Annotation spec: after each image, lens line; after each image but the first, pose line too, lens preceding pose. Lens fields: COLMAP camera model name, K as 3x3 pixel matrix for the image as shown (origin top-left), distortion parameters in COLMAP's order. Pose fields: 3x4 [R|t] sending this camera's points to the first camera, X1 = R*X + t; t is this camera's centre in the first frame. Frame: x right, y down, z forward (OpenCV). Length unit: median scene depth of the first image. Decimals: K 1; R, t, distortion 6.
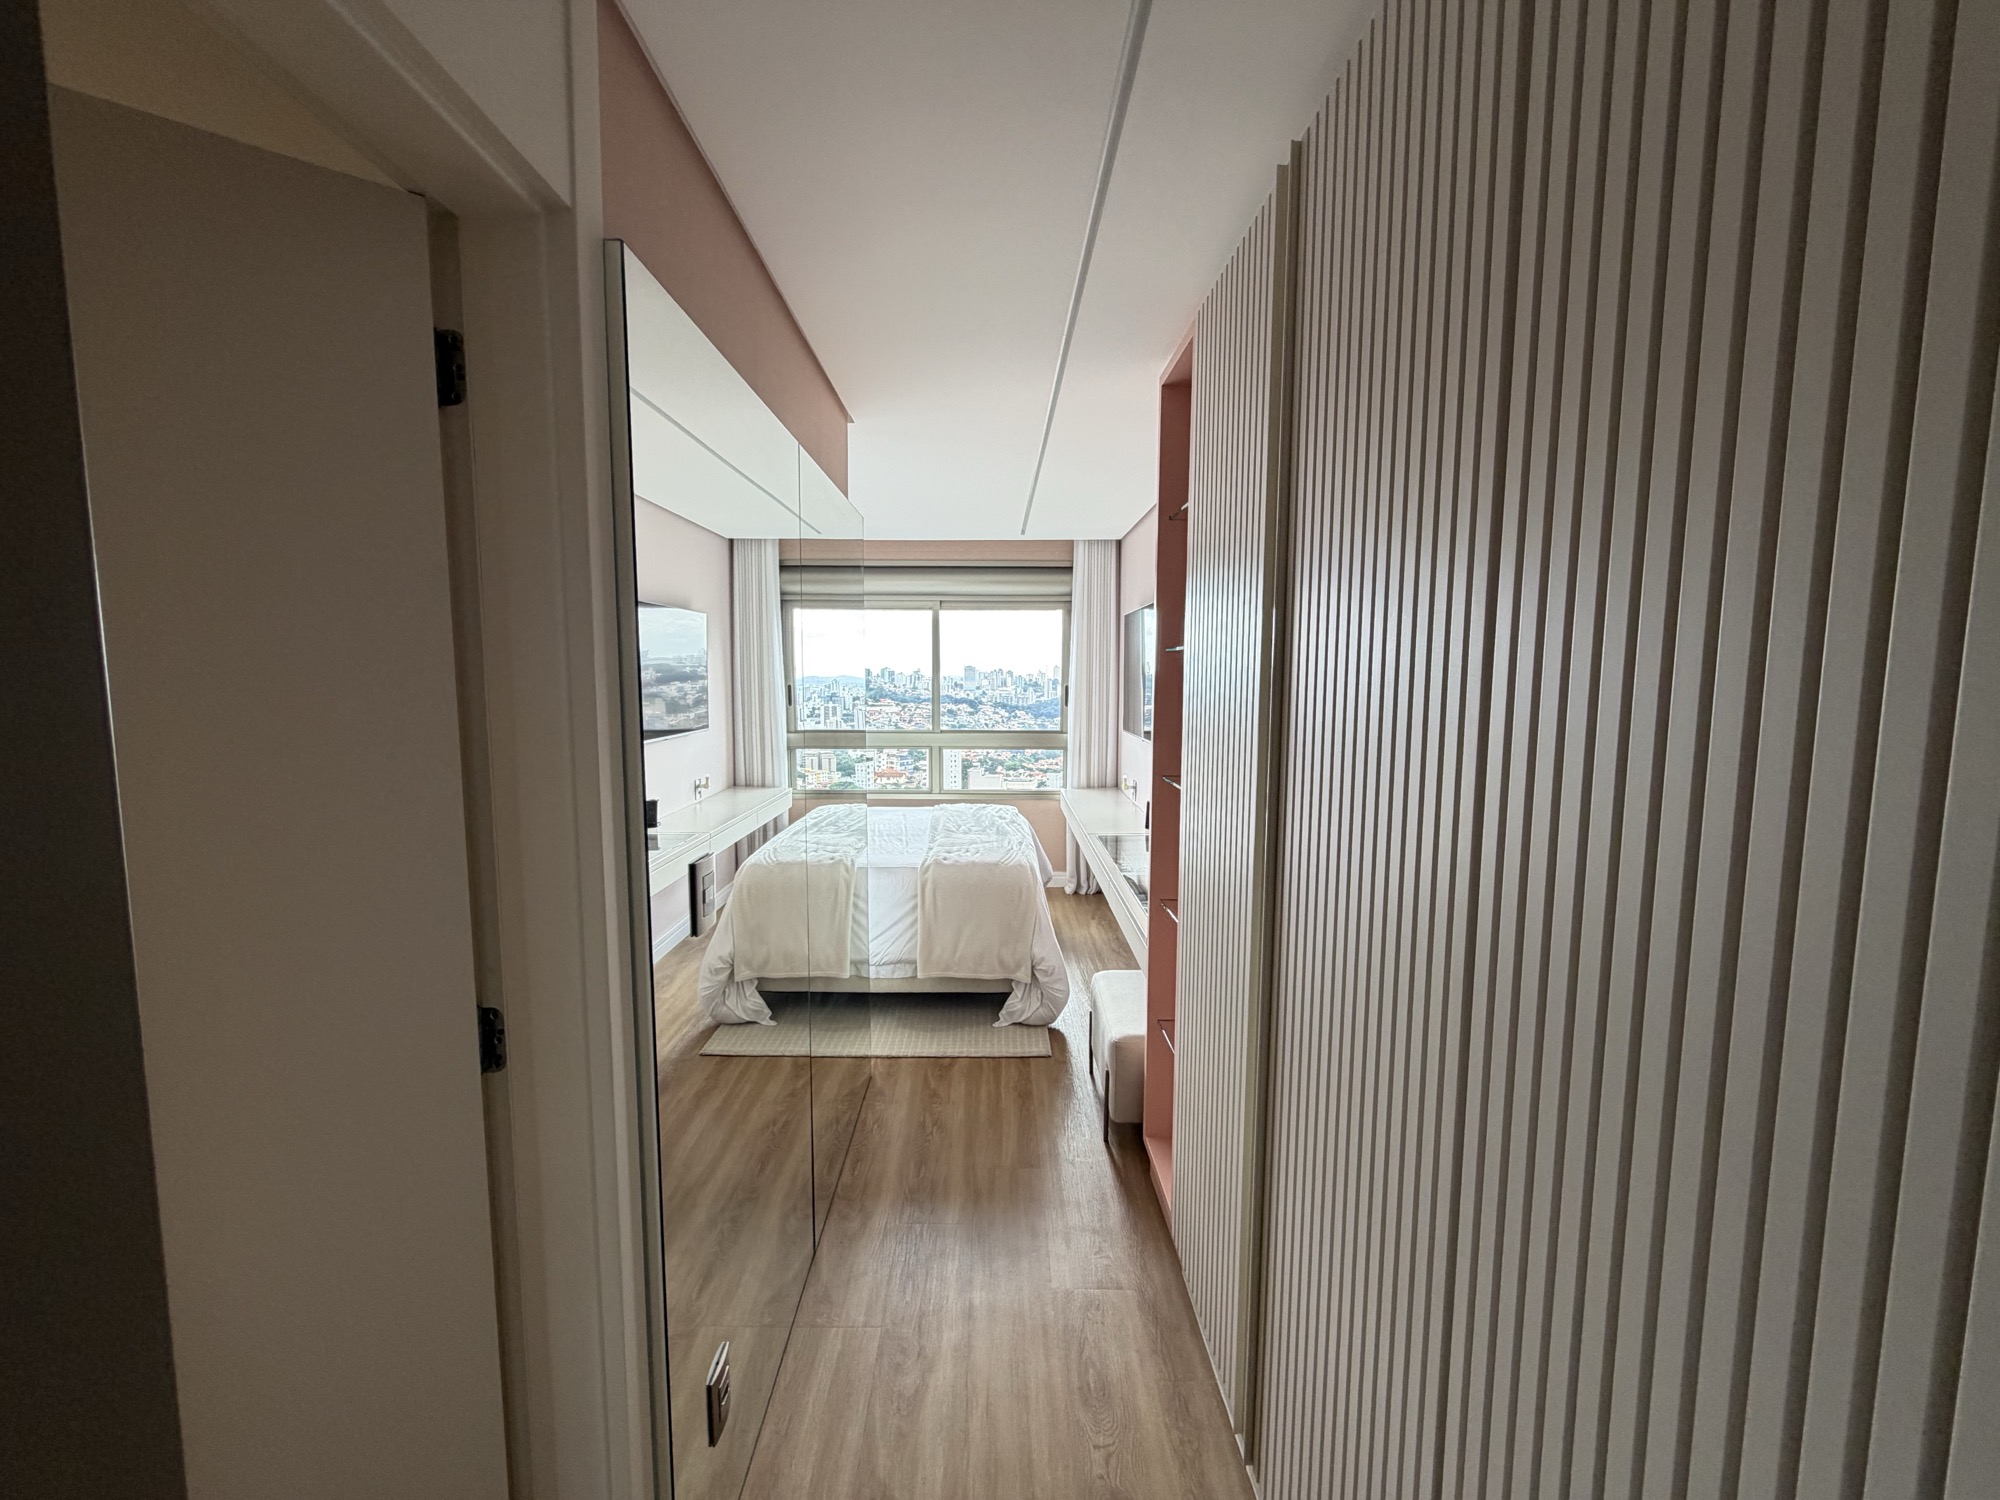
lens RADIAL K [[797.4, 0, 991.2], [0, 797.4, 750.5], [0, 0, 1]] dist [-0.000261, -0.000142]
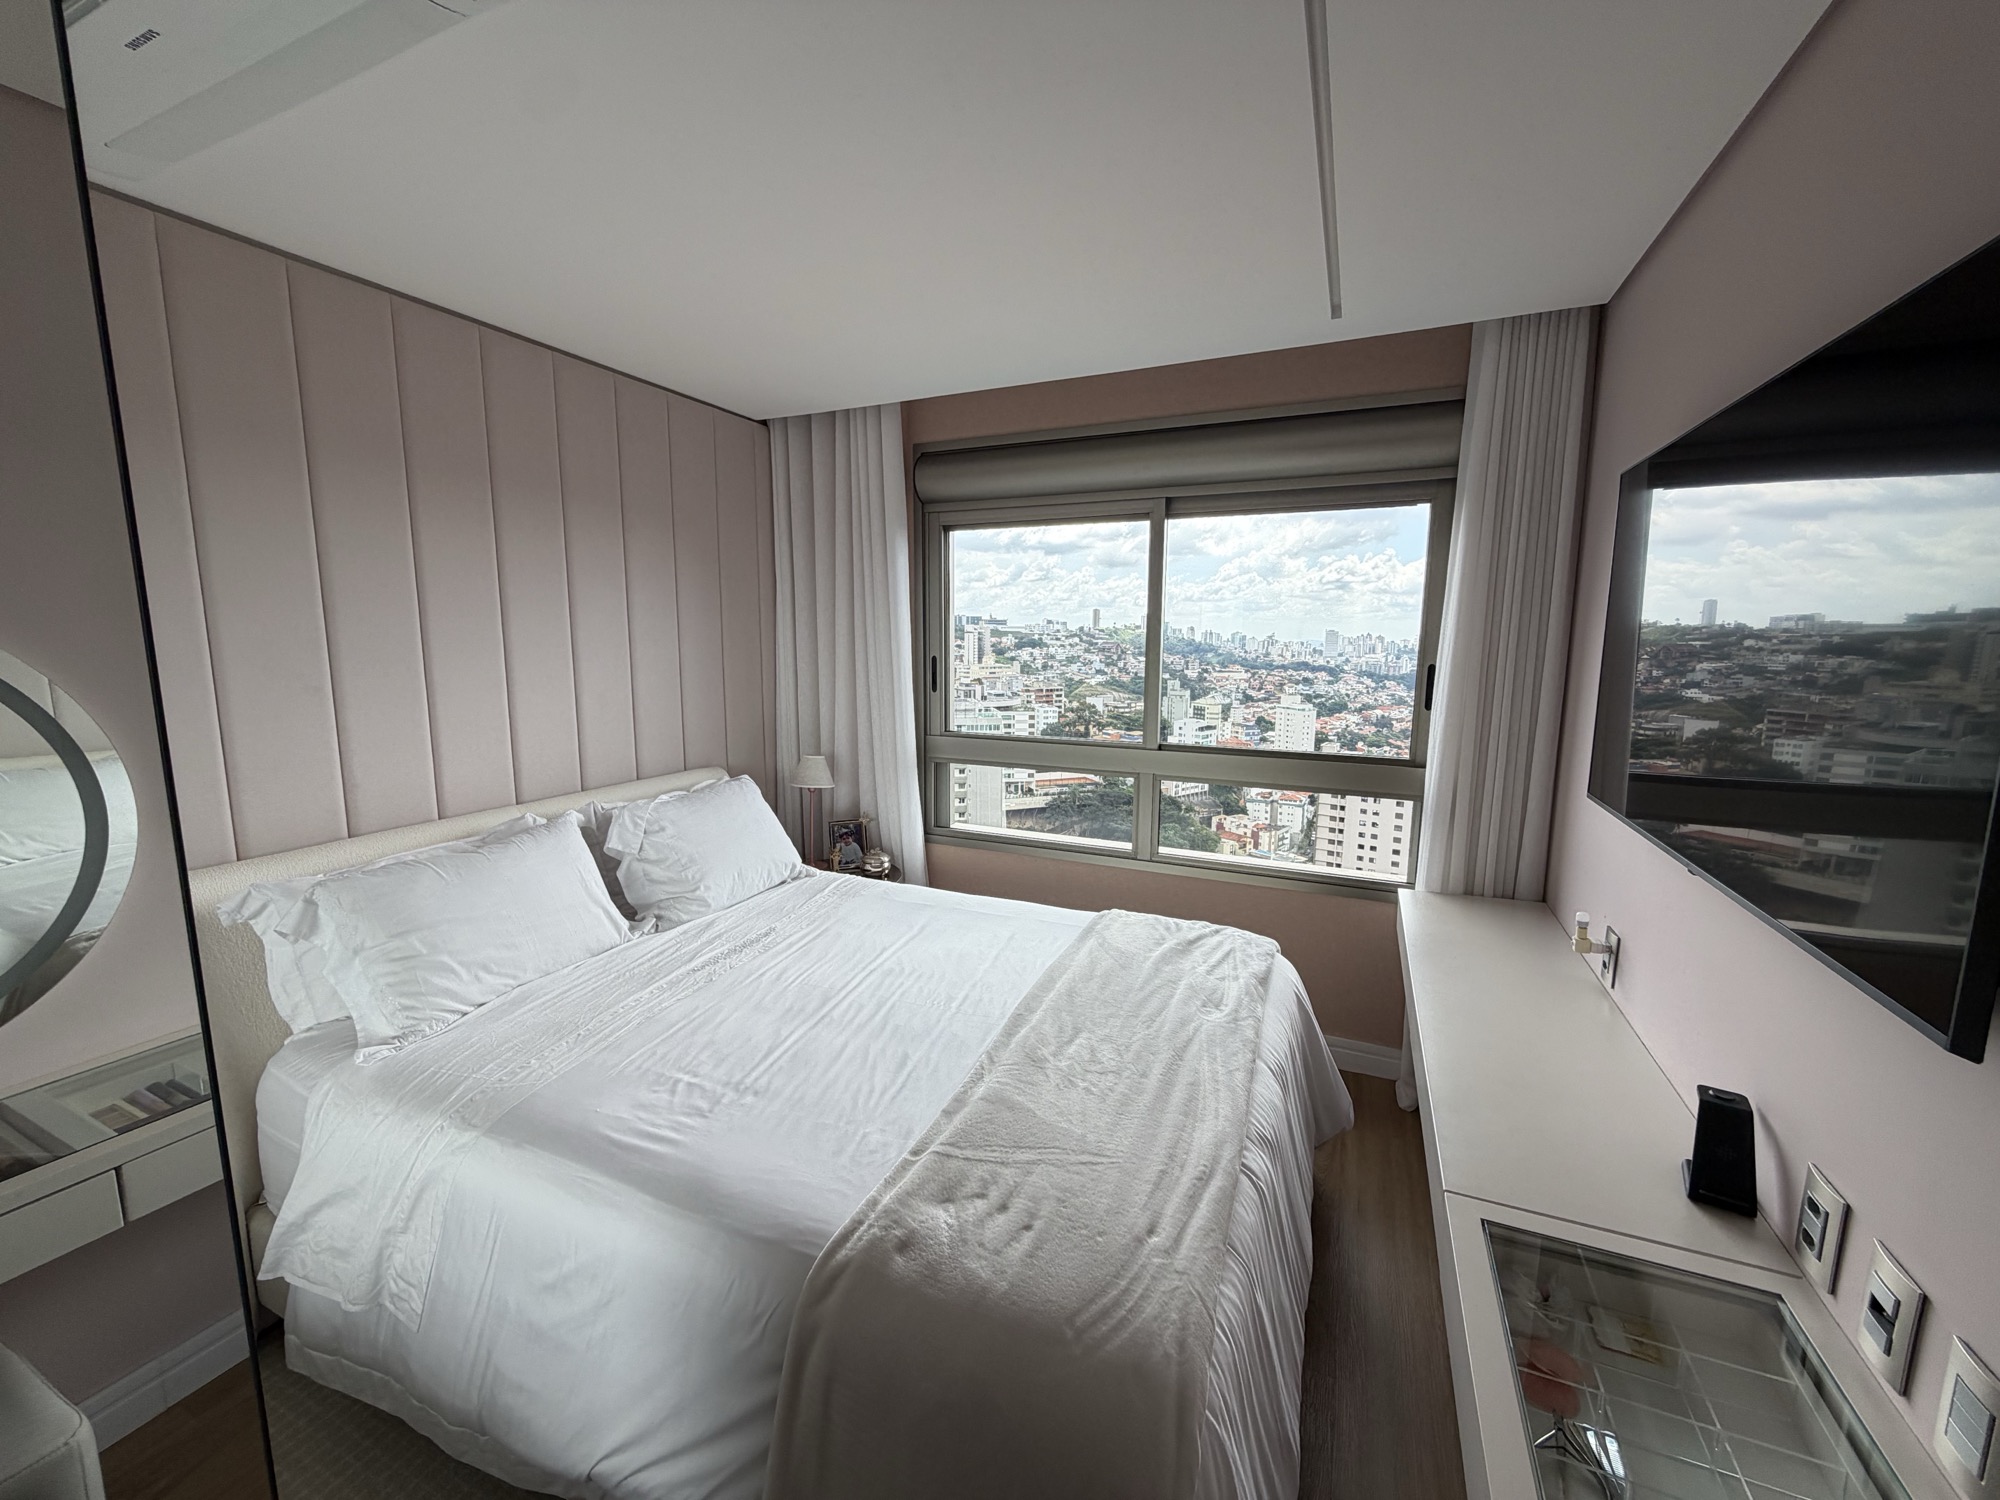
lens RADIAL K [[797.4, 0, 991.2], [0, 797.4, 750.5], [0, 0, 1]] dist [-0.000261, -0.000142]
pose [[0.910222, 0.058299, -0.409996, 0.055376], [-0.040454, 0.997824, 0.052073, -0.047577], [0.412139, -0.030812, 0.910600, 0.475427]]
